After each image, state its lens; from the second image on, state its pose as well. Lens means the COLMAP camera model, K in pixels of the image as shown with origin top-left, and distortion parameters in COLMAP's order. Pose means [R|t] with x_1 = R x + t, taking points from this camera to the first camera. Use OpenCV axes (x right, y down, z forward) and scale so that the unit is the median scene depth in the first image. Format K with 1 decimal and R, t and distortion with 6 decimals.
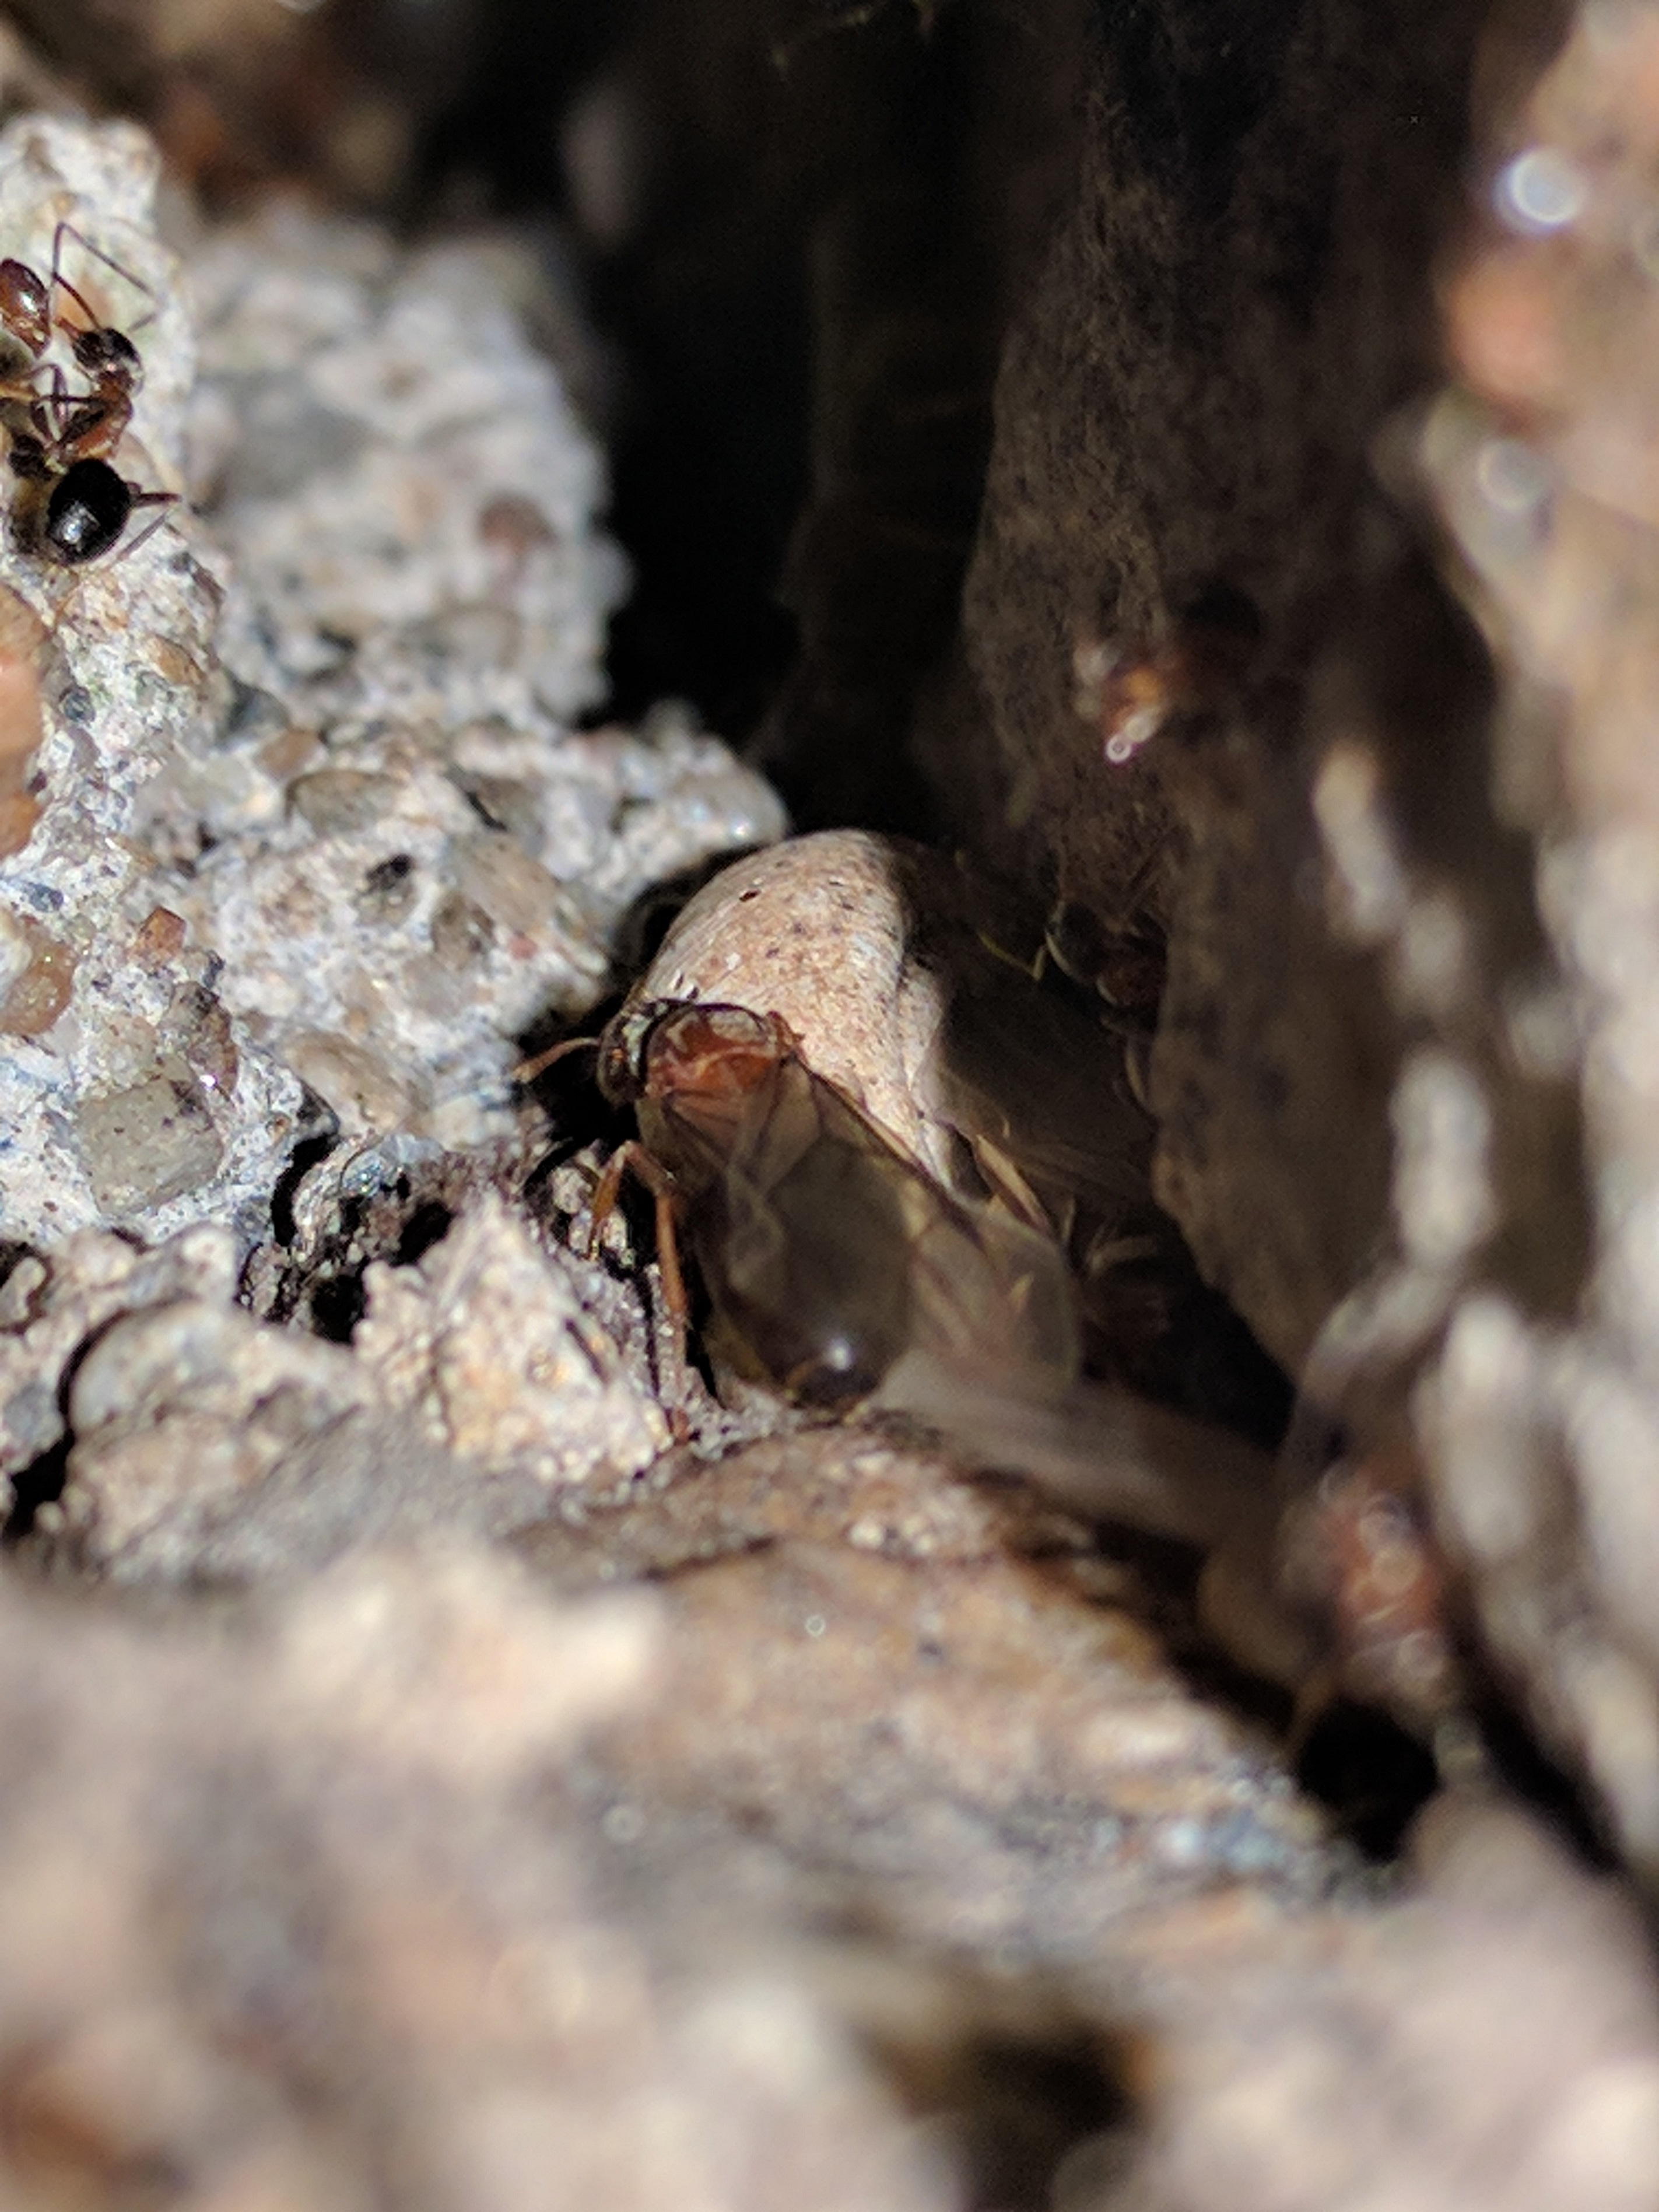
lens RADIAL K [[6549.3, 0, 829.5], [0, 6549.3, 1106.0], [0, 0, 1]] dist [0.407476, -4.406557]
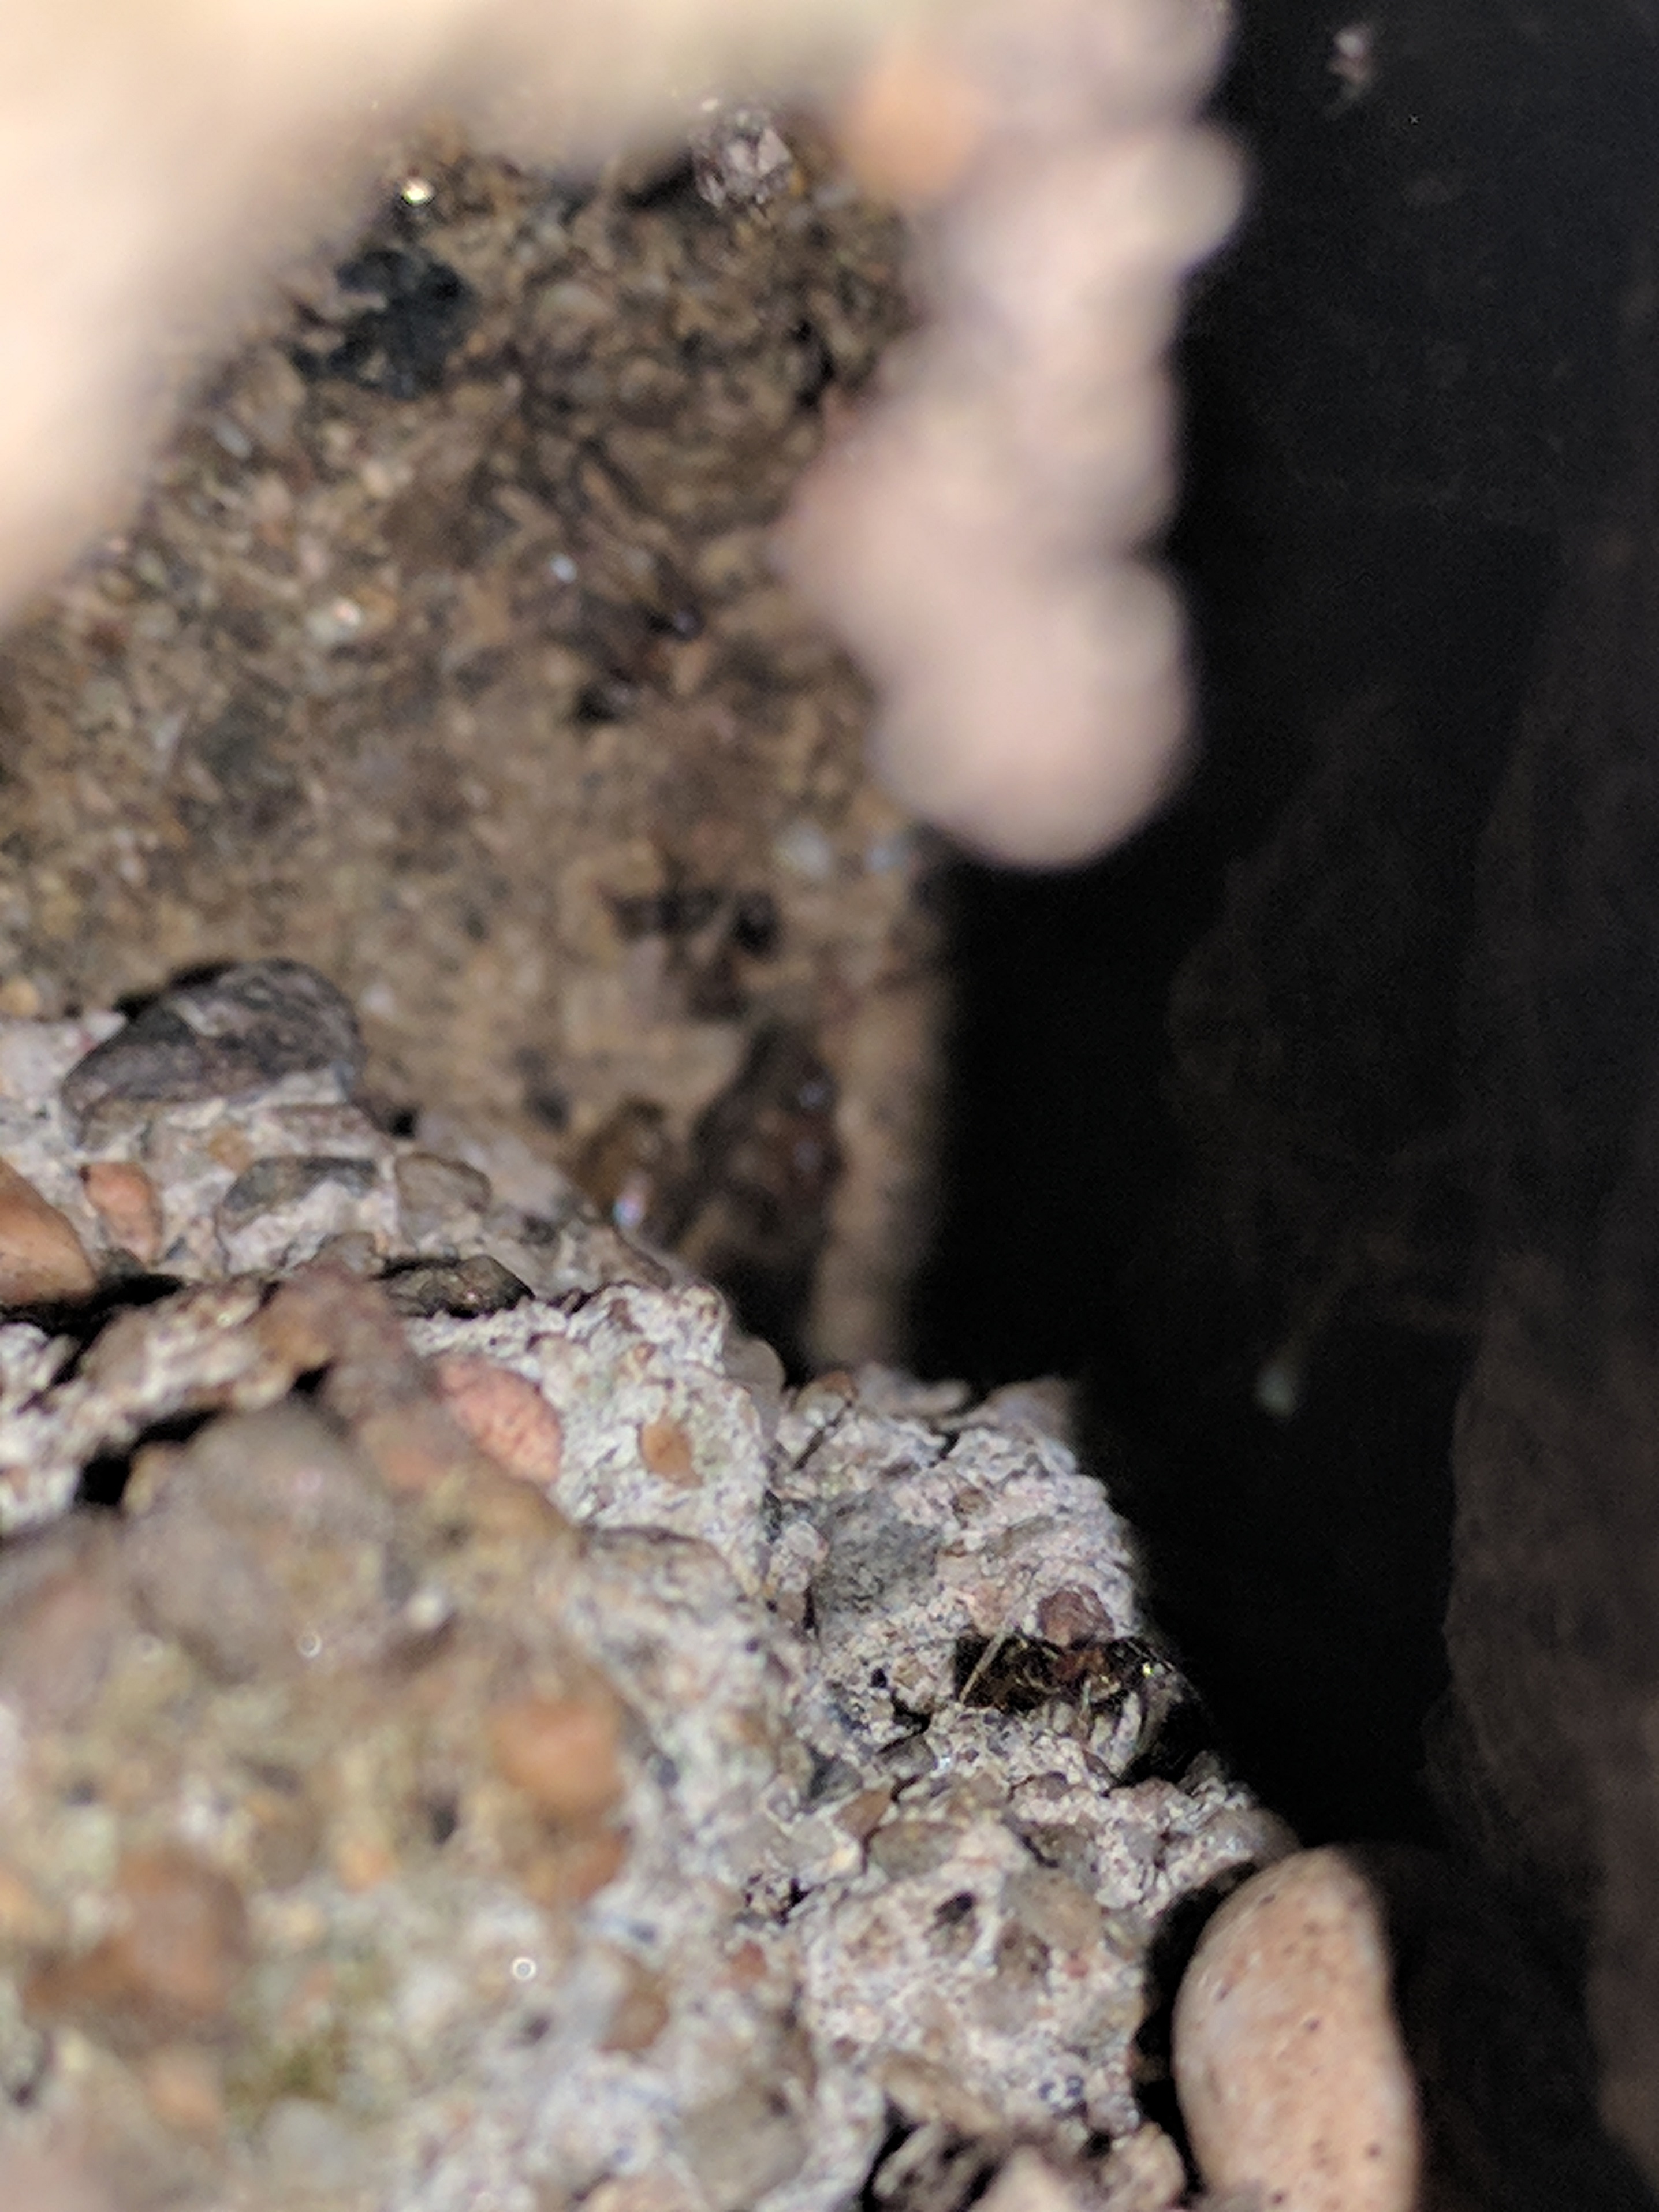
lens RADIAL K [[6549.8, 0, 829.5], [0, 6549.8, 1106.0], [0, 0, 1]] dist [0.407476, -4.406557]
pose [[0.990710, -0.083350, -0.107456, 0.046151], [0.062235, 0.980442, -0.186709, 0.040092], [0.120917, 0.178286, 0.976521, -0.147699]]
